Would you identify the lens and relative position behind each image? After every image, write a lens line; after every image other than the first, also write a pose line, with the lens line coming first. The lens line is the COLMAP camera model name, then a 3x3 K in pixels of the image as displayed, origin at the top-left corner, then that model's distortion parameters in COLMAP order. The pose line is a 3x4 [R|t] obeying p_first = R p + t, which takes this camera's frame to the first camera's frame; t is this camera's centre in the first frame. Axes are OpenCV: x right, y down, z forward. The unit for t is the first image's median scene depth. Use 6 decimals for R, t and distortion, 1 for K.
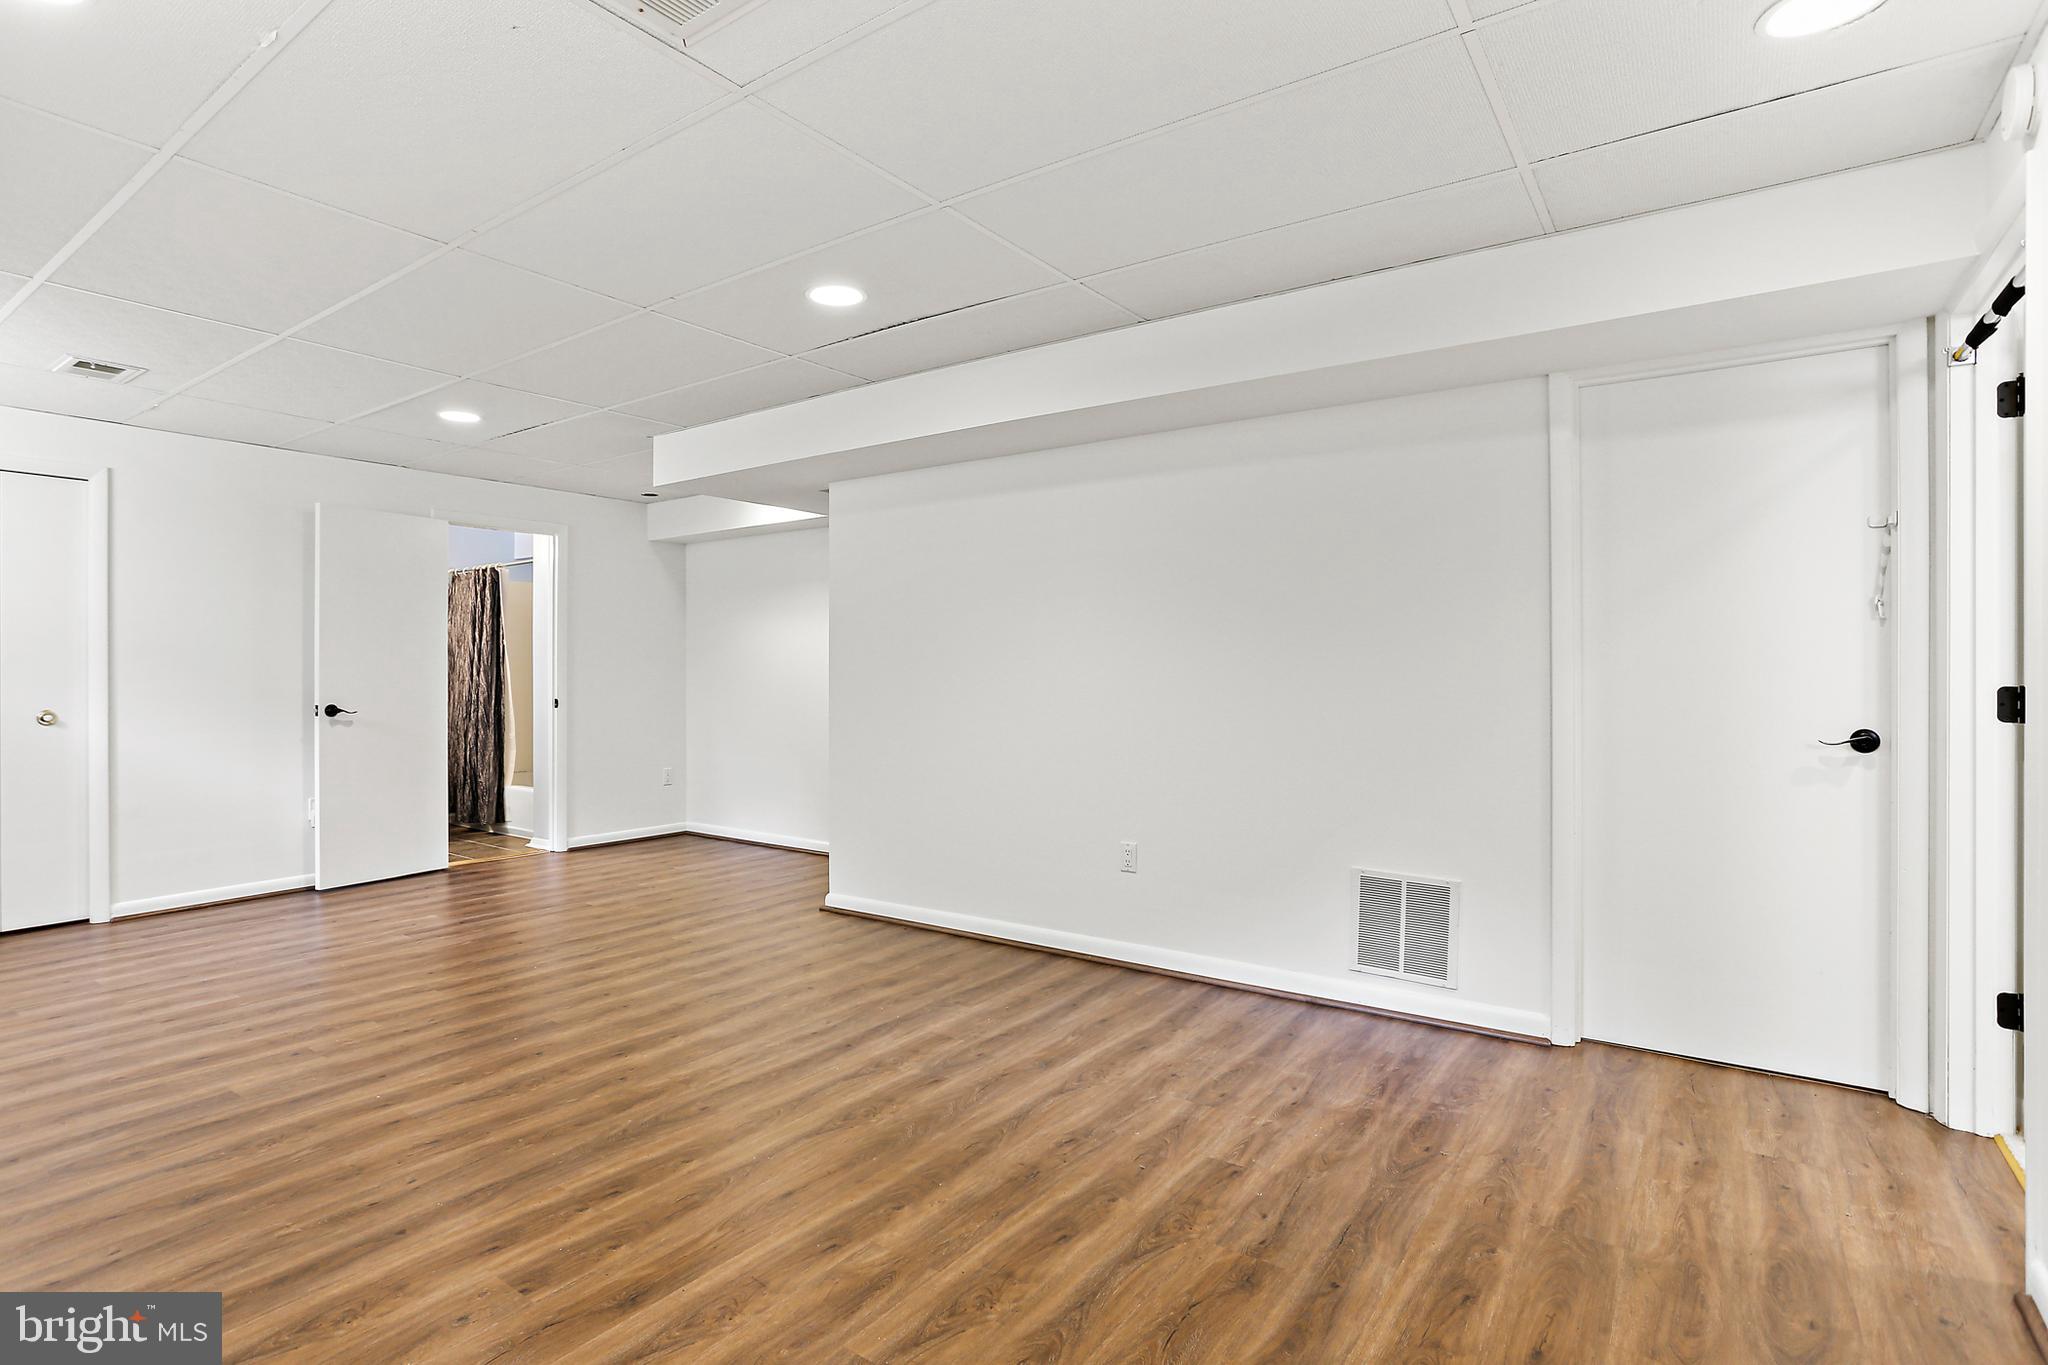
lens RADIAL K [[1005.4, 0, 1023.6], [0, 1005.4, 677.8], [0, 0, 1]] dist [-0.002937, -0.000333]
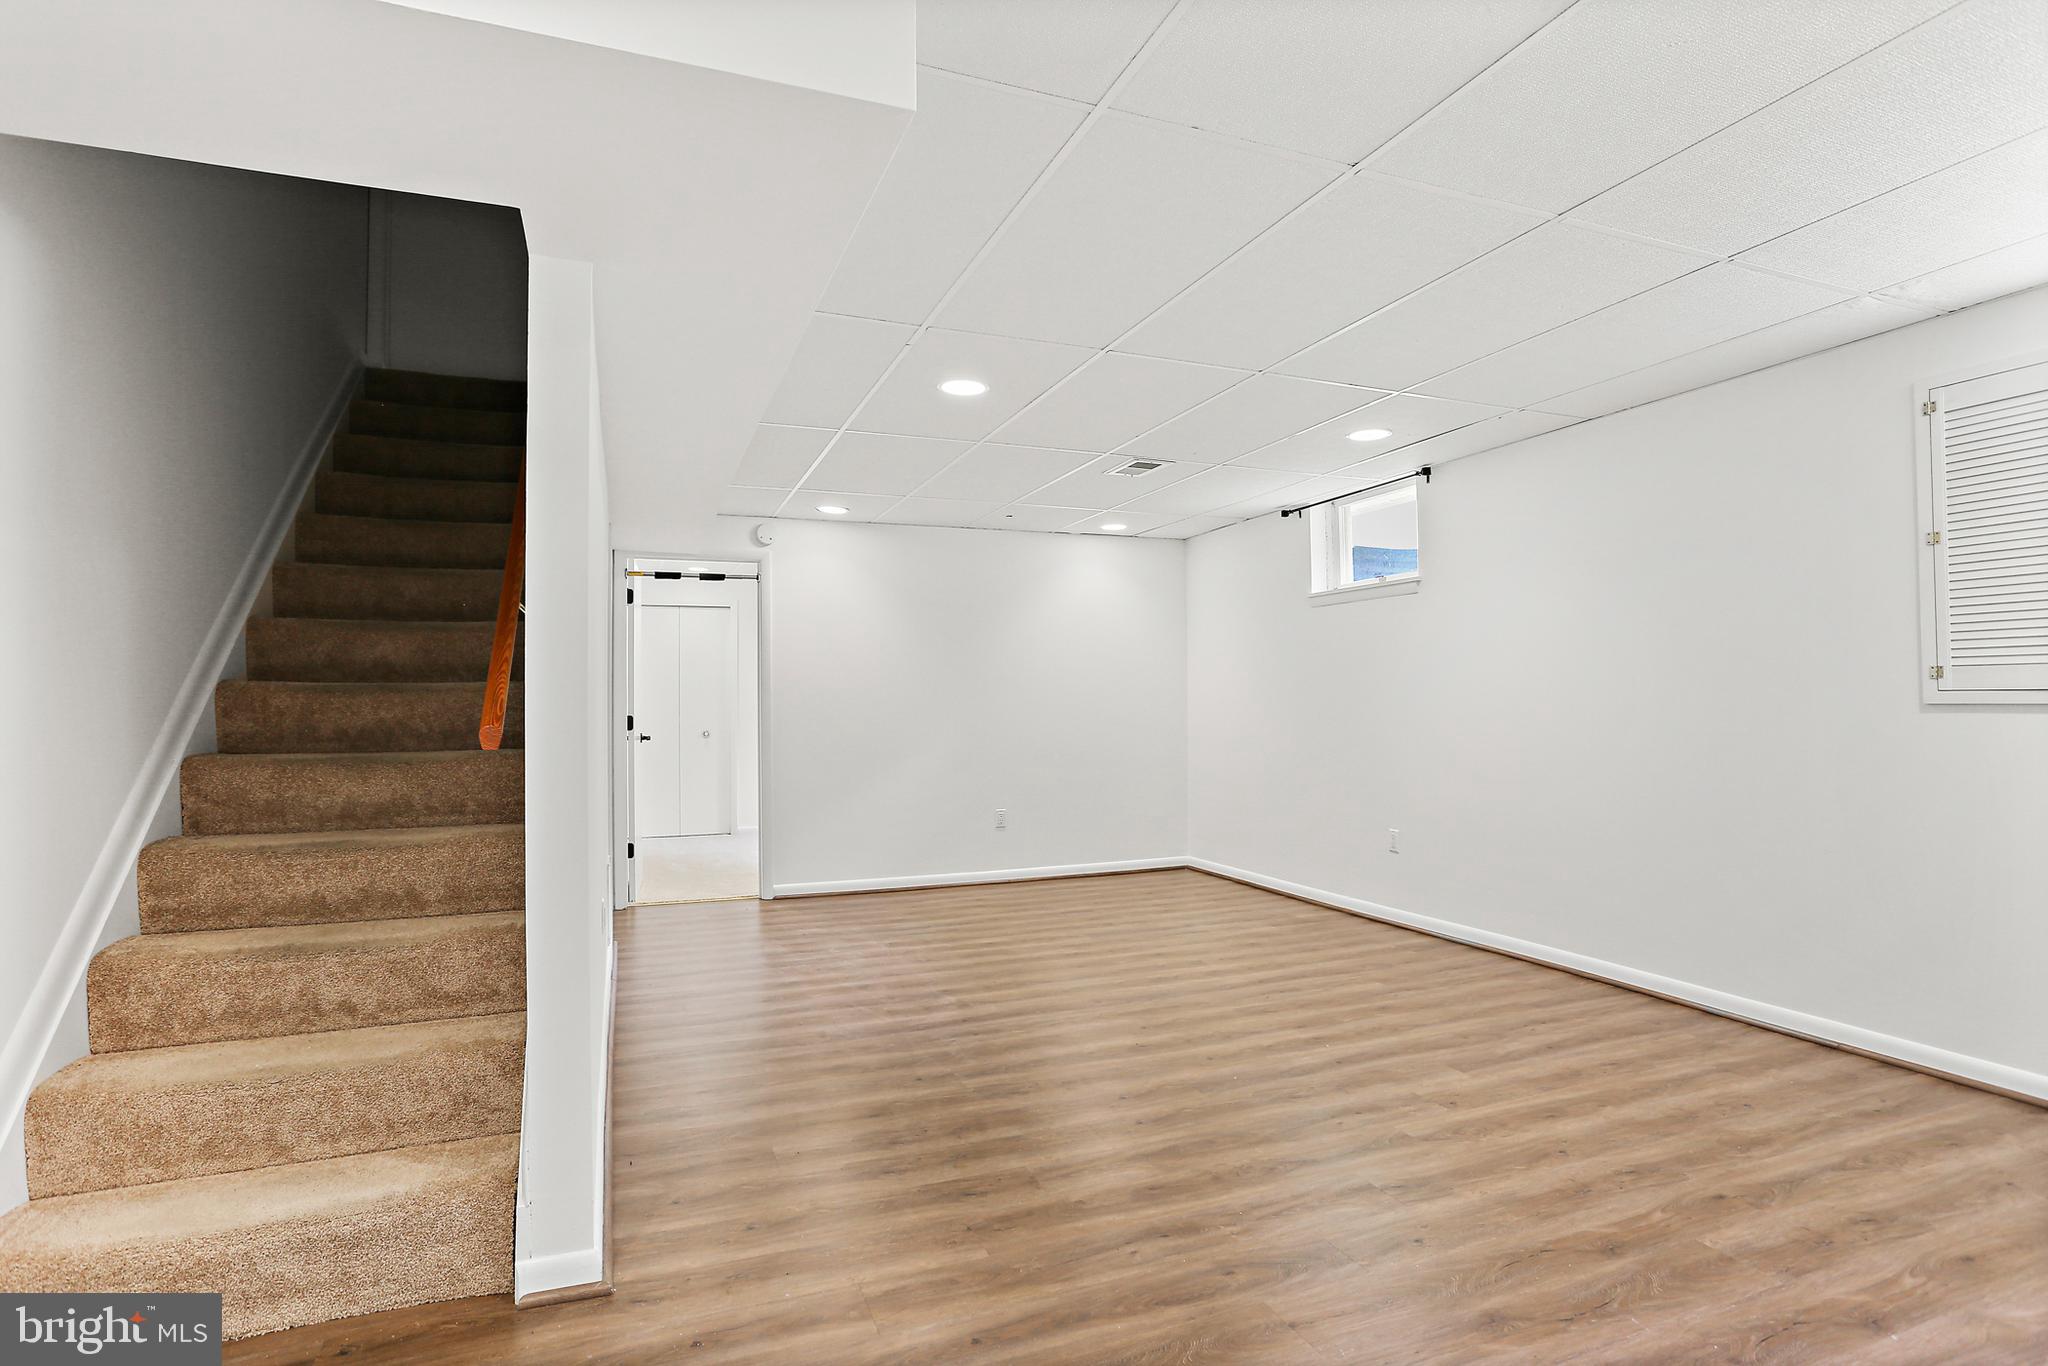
lens RADIAL K [[1005.4, 0, 1025.5], [0, 1005.4, 685.4], [0, 0, 1]] dist [-0.002937, -0.000333]
pose [[-0.838710, 0.016856, 0.544317, -0.967288], [0.008422, 0.999803, -0.017984, -0.004784], [-0.544513, -0.010499, -0.838687, 2.143357]]
